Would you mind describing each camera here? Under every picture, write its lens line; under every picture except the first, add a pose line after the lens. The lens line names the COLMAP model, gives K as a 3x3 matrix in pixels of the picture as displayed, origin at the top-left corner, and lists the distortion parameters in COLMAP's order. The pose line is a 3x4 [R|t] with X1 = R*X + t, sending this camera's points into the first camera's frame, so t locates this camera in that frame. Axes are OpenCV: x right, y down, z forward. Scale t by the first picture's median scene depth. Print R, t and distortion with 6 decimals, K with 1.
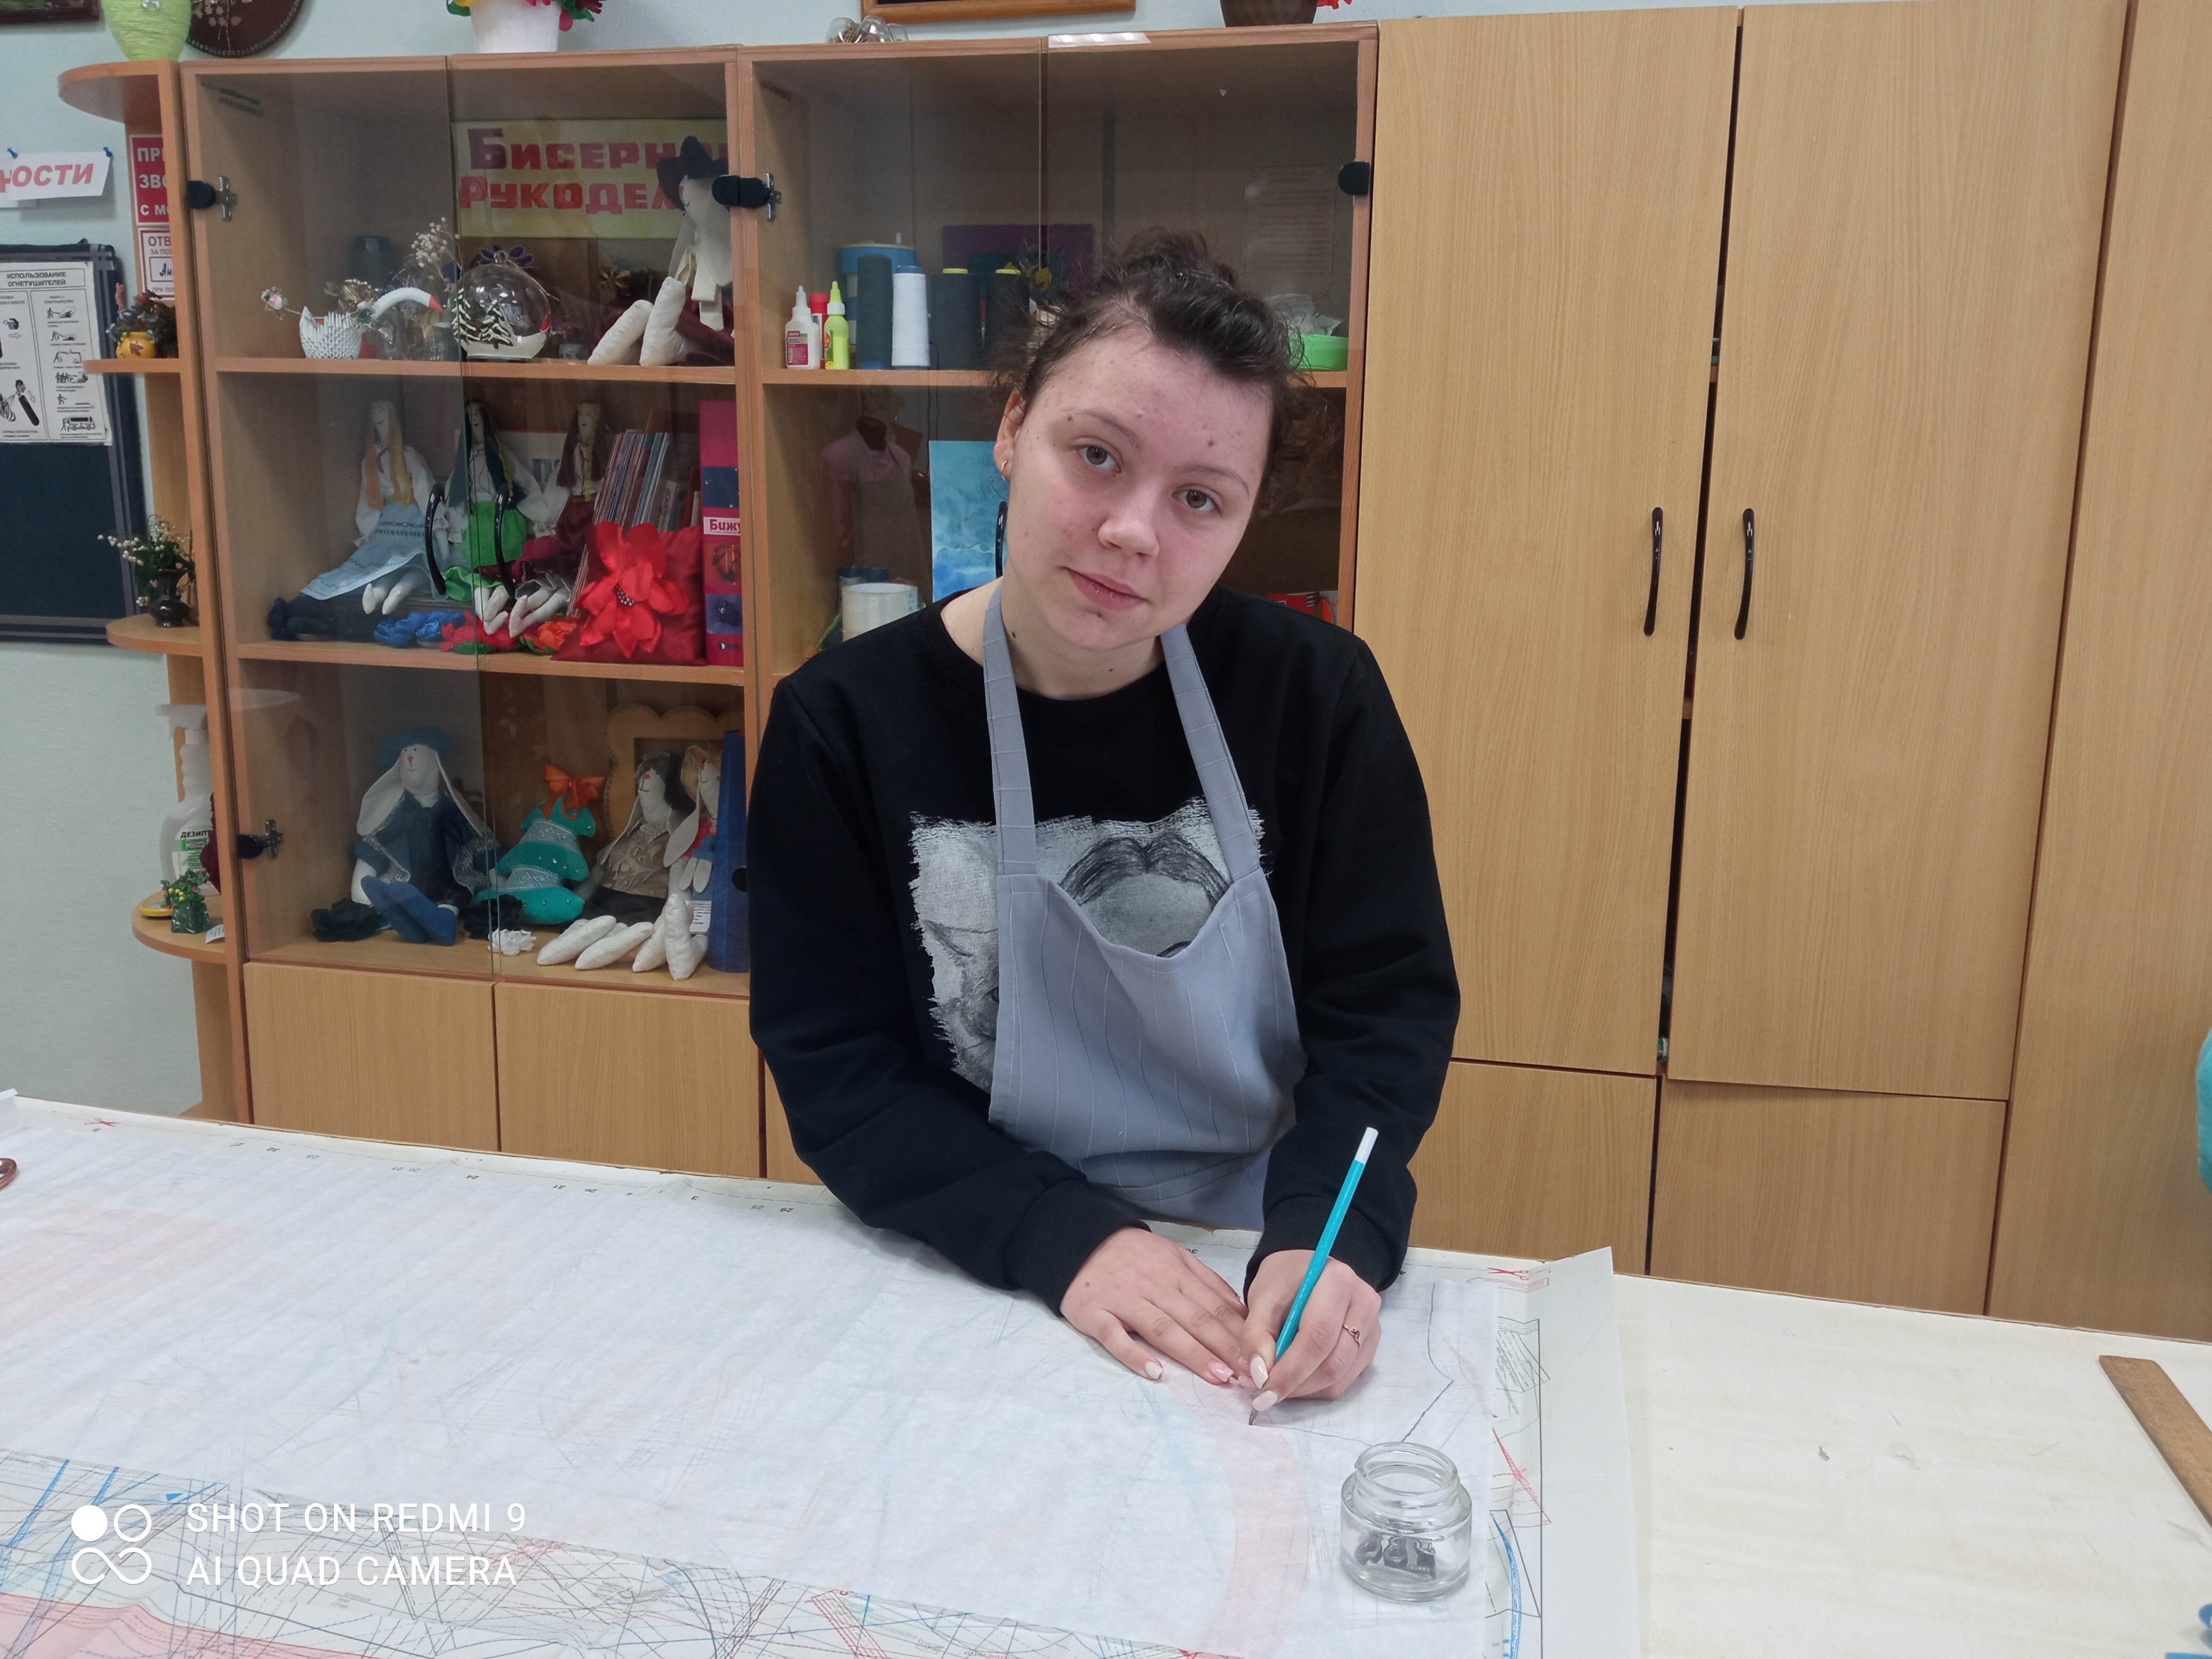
lens RADIAL K [[1812.2, 0, 1106.0], [0, 1812.2, 829.5], [0, 0, 1]] dist [0.110881, -0.202571]
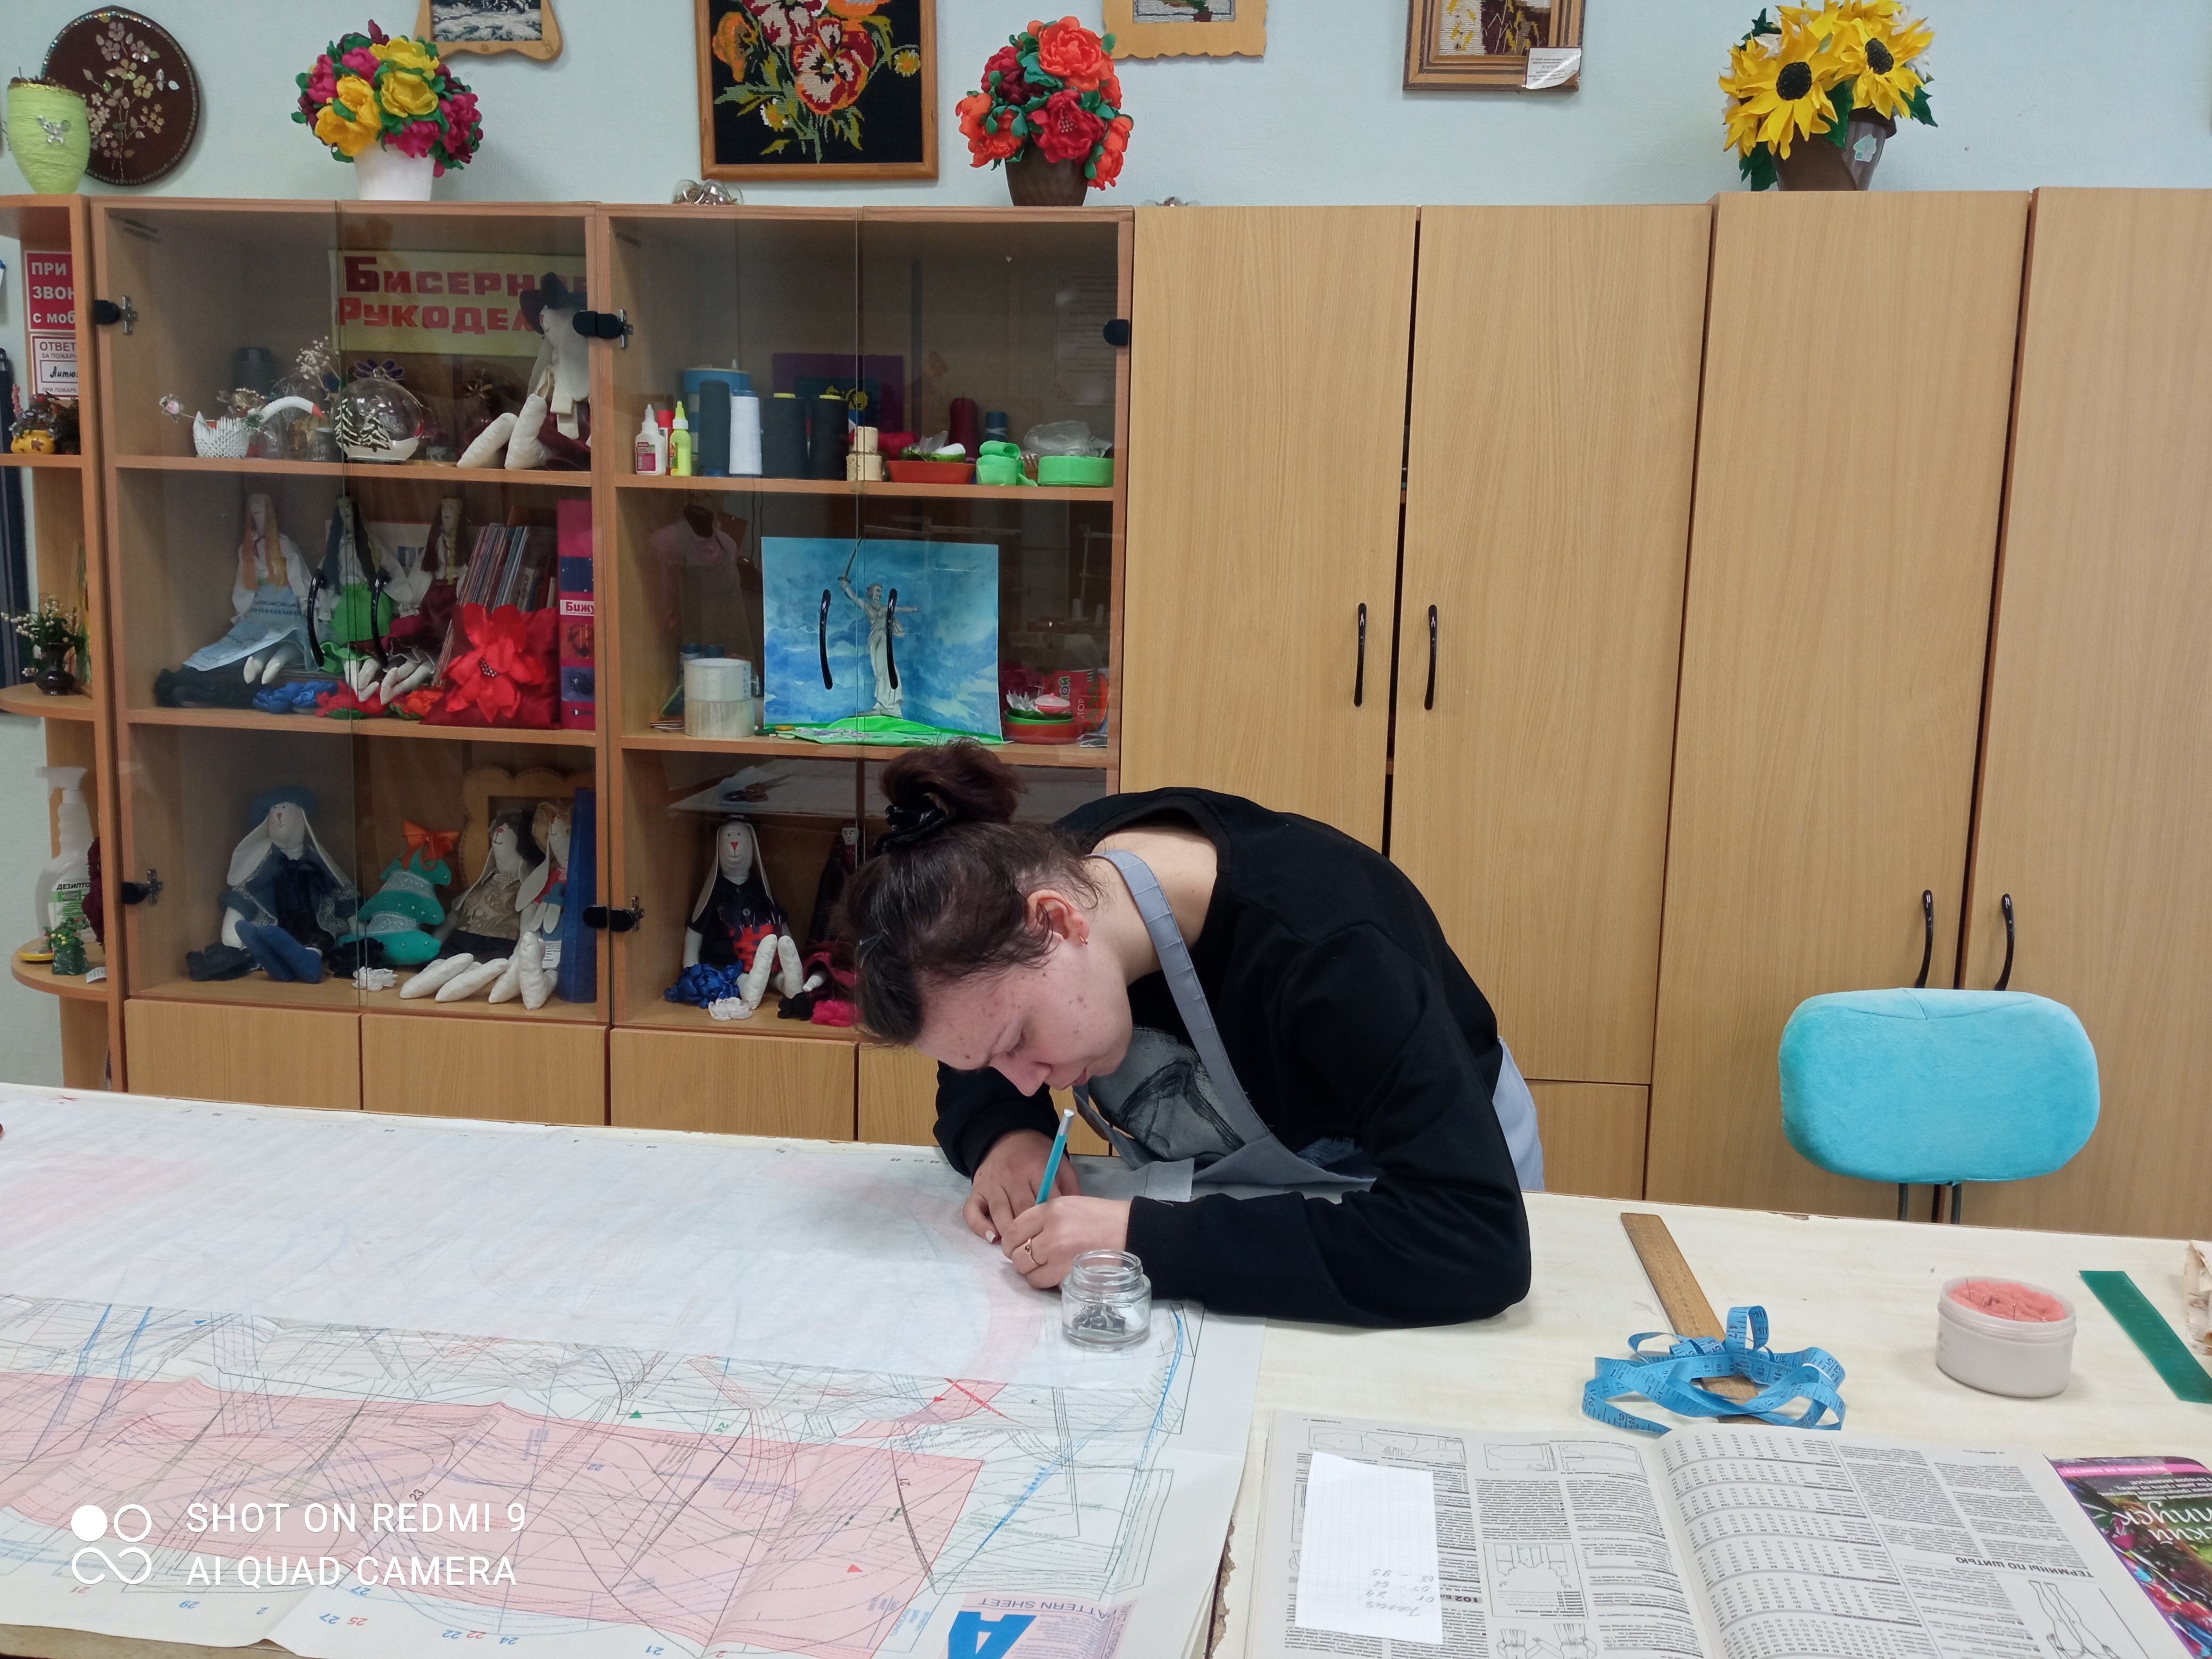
lens RADIAL K [[1812.2, 0, 1106.0], [0, 1812.2, 829.5], [0, 0, 1]] dist [0.110881, -0.202571]
pose [[0.995366, -0.001597, 0.096143, 0.009187], [0.006013, 0.998939, -0.045652, 0.026056], [-0.095968, 0.046018, 0.994320, -0.160517]]
